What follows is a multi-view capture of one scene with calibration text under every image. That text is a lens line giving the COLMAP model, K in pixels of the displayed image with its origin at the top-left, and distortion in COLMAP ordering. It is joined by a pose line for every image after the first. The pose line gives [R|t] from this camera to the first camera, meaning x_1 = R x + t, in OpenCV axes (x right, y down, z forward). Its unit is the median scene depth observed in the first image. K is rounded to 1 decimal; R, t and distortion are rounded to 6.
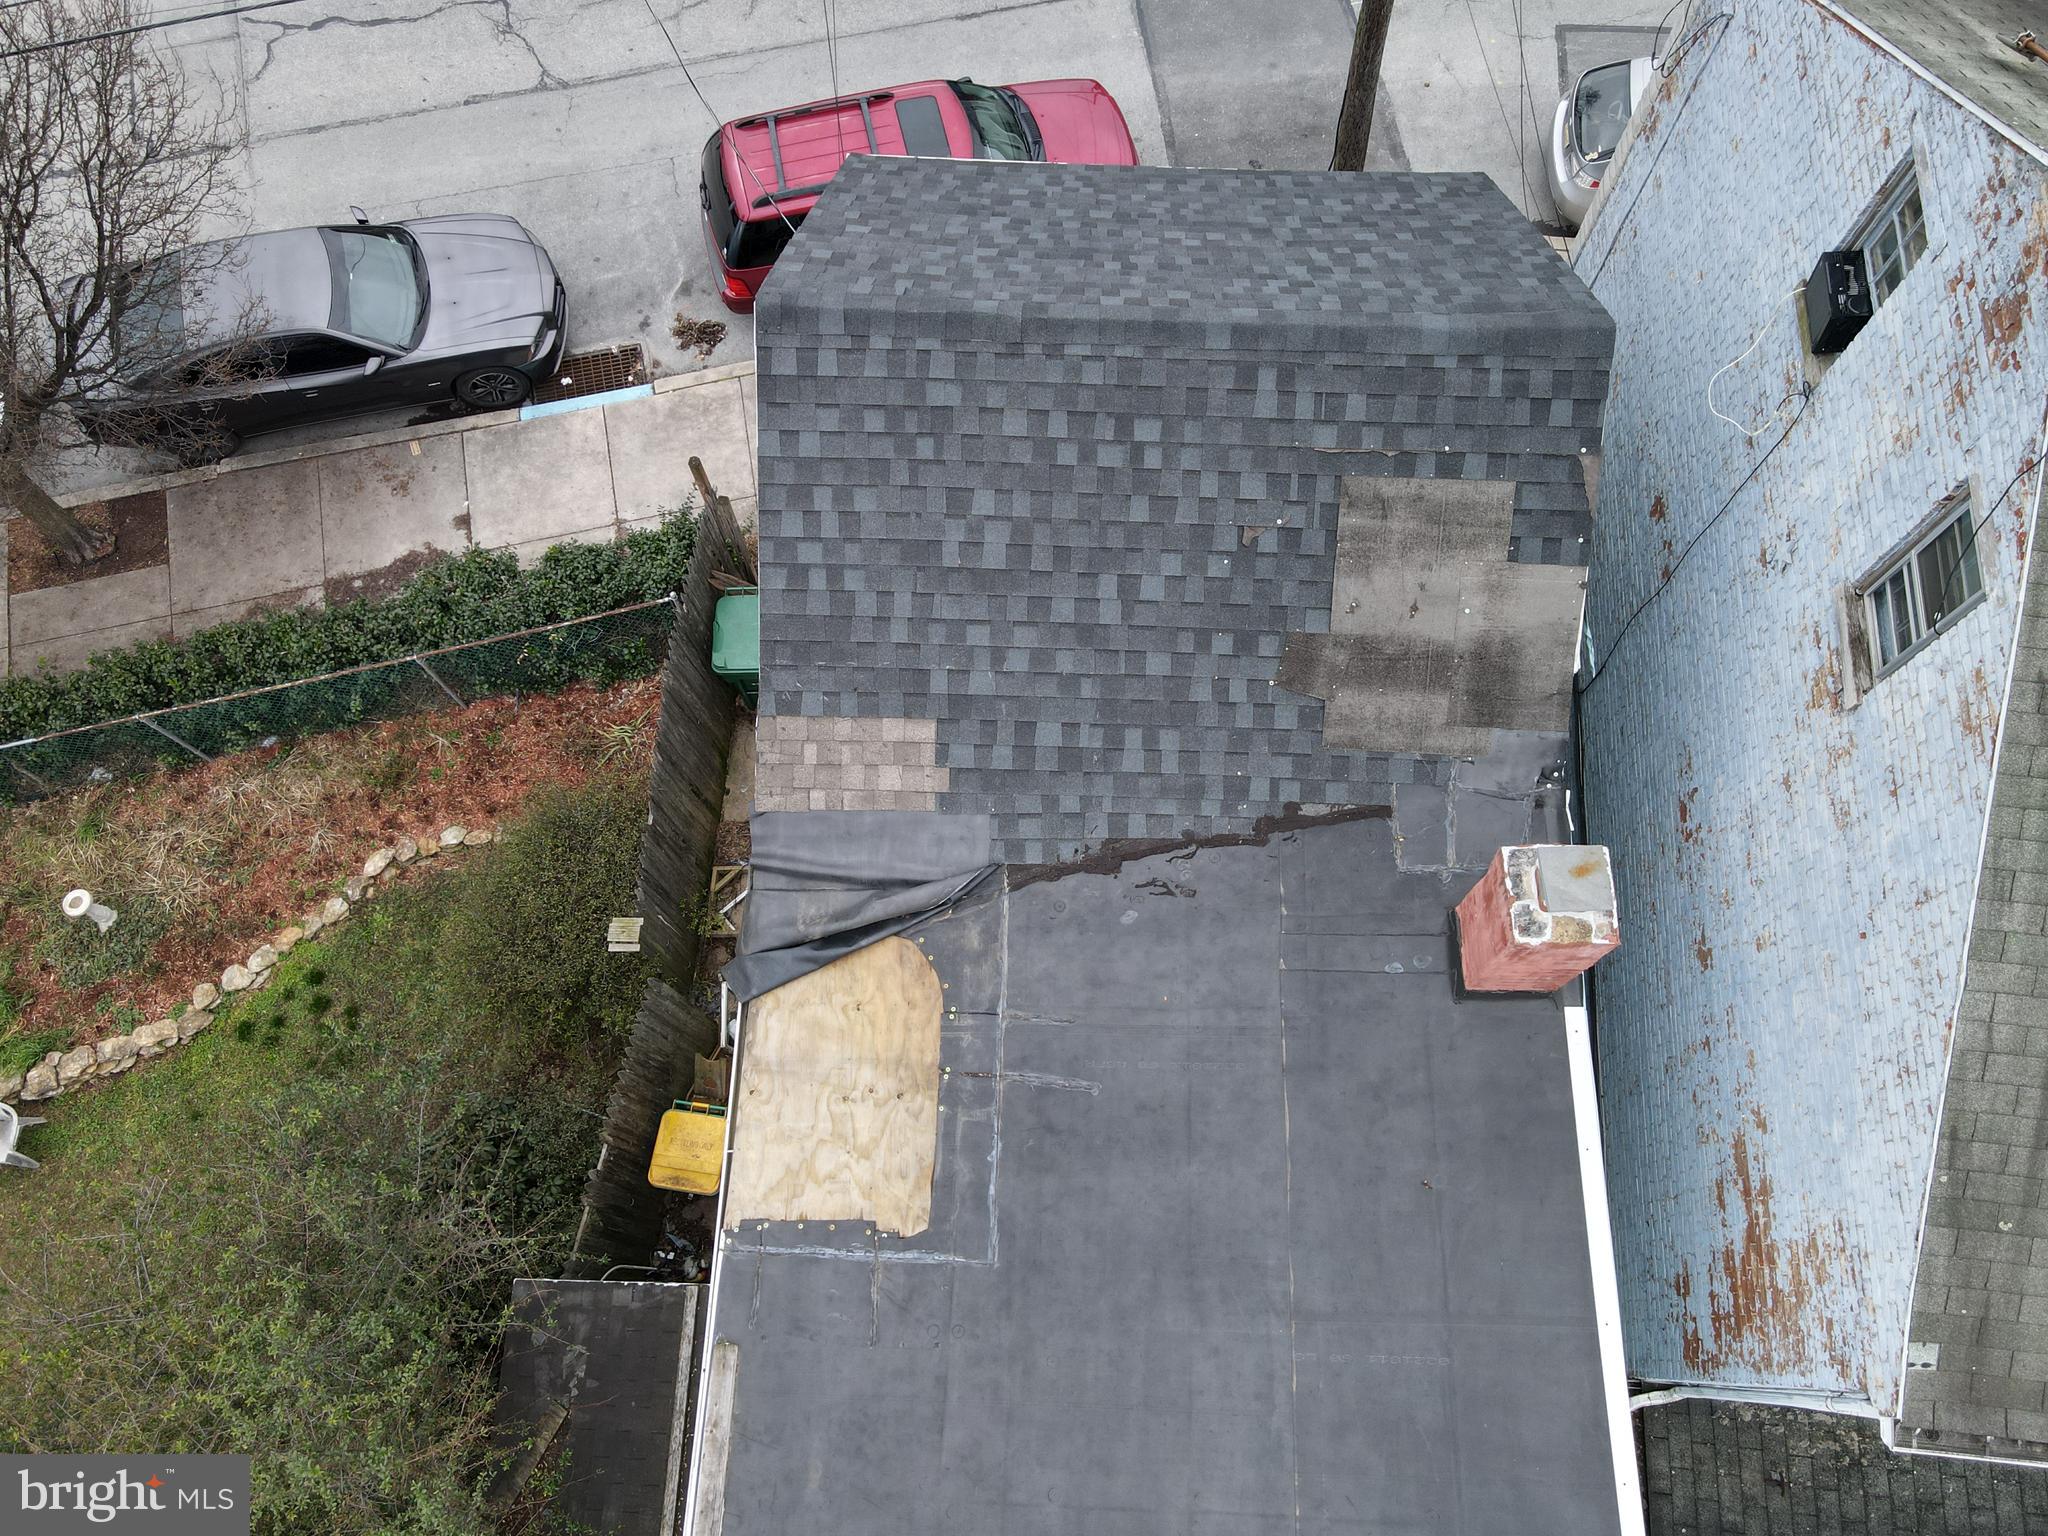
lens RADIAL K [[1495.5, 0, 1021.6], [0, 1495.5, 755.6], [0, 0, 1]] dist [0.013122, 0.005179]
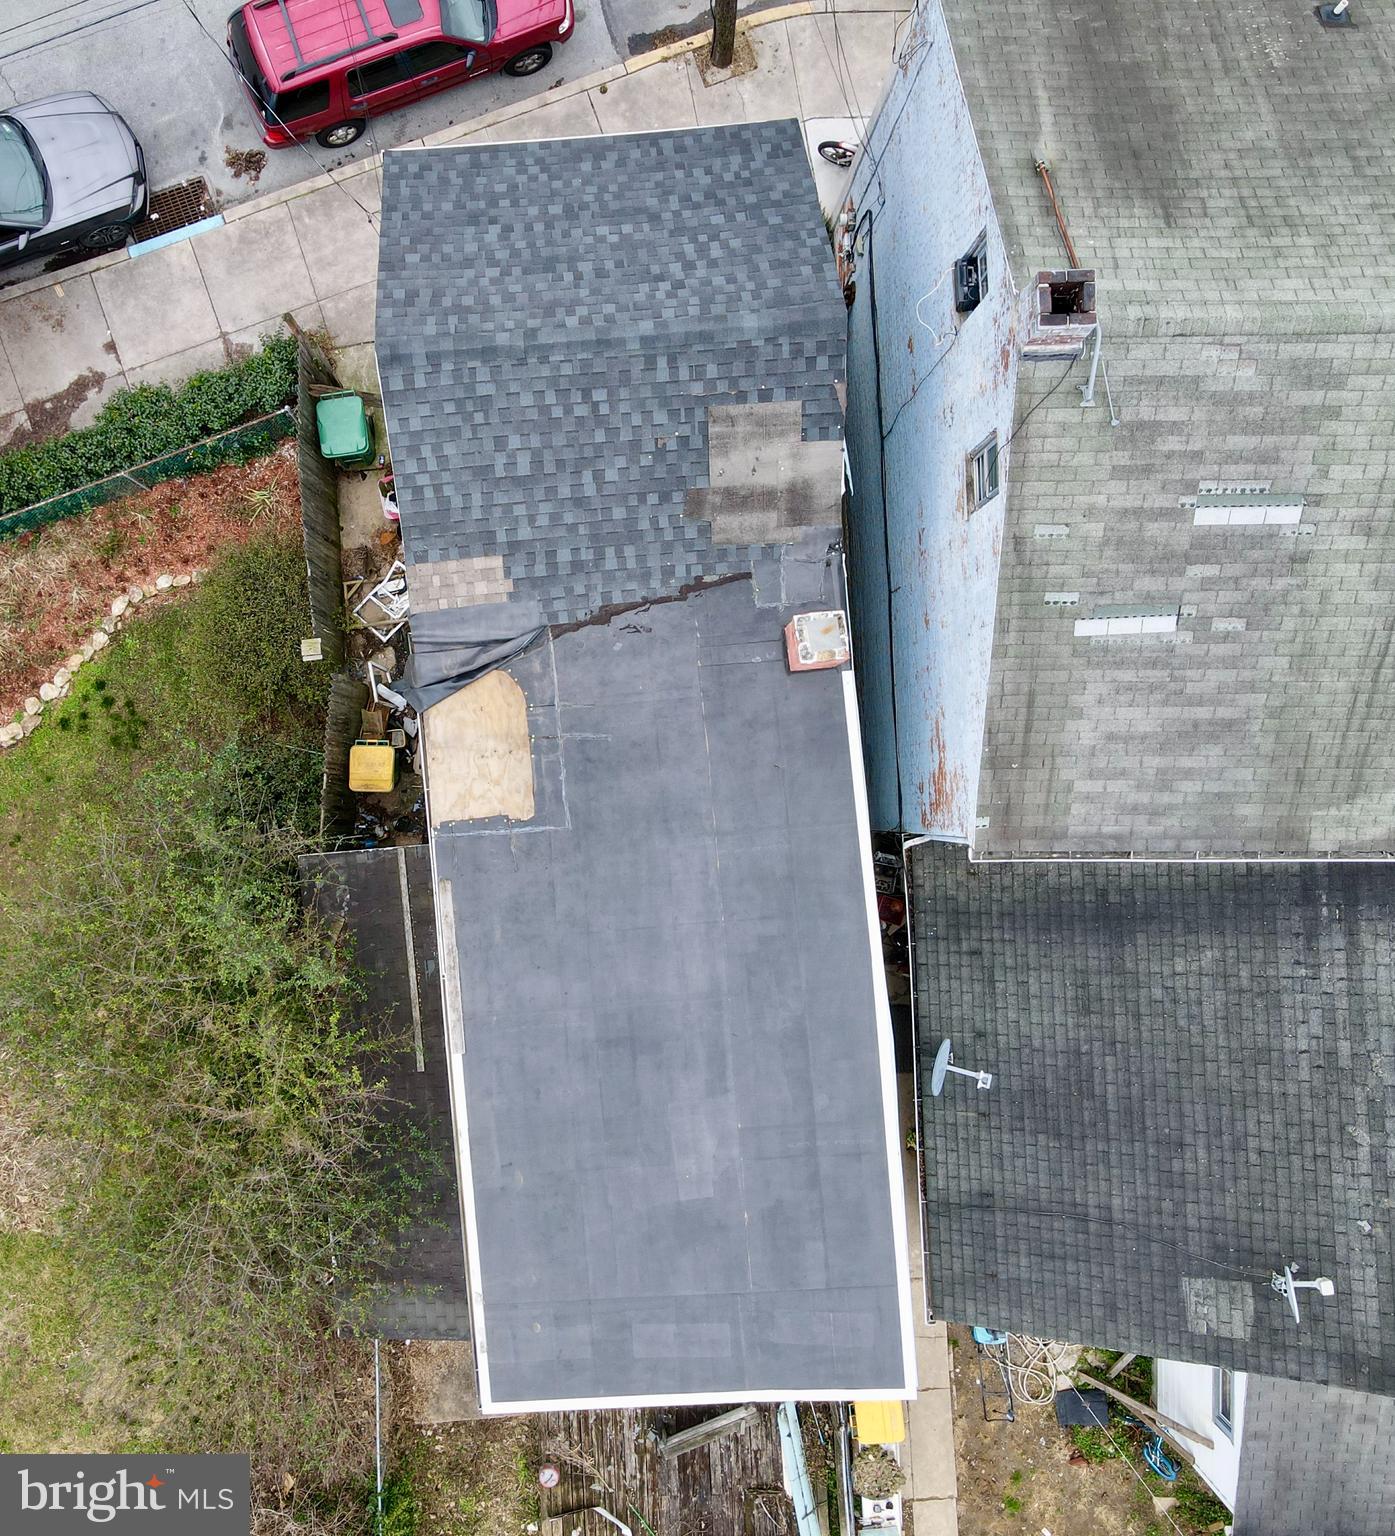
lens RADIAL K [[1495.5, 0, 561.1], [0, 1495.5, 751.4], [0, 0, 1]] dist [0.012006, 0.000000]
pose [[0.992204, -0.124617, 0.001401, -0.018350], [0.117142, 0.936407, 0.330787, -0.405533], [-0.042534, -0.328044, 0.943704, -0.828854]]
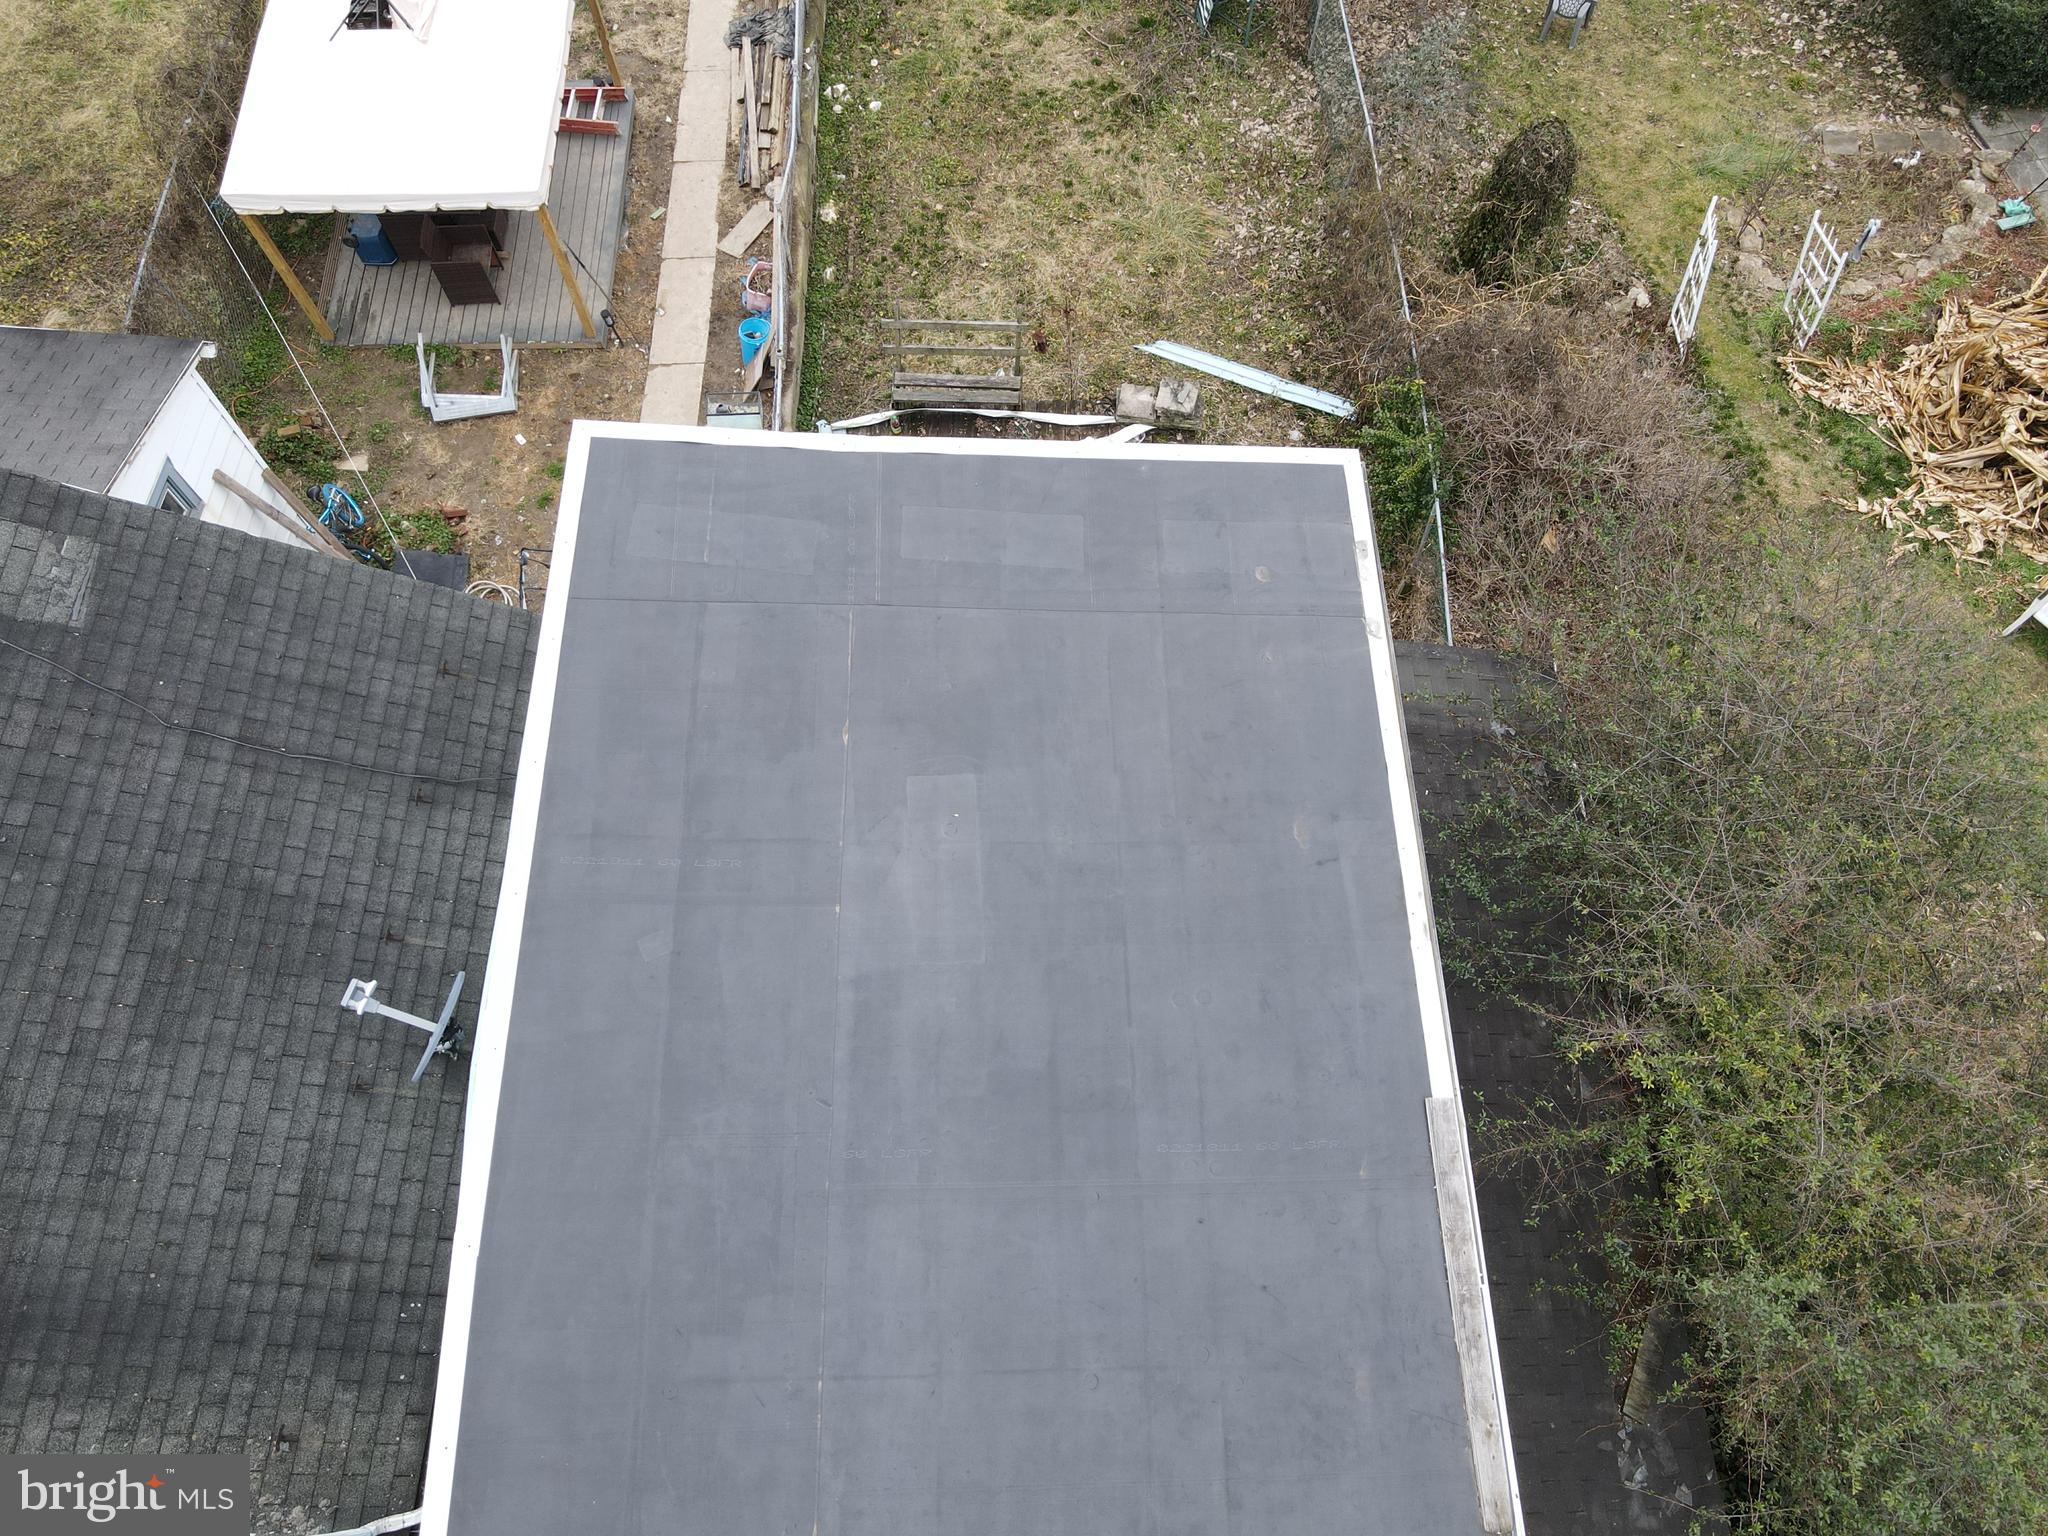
lens RADIAL K [[1495.5, 0, 1022.1], [0, 1495.5, 753.4], [0, 0, 1]] dist [0.013122, 0.005179]
pose [[-0.997658, 0.068343, -0.002741, 0.035031], [-0.049446, -0.692951, 0.719287, 0.101346], [0.047258, 0.717738, 0.694707, 0.101318]]
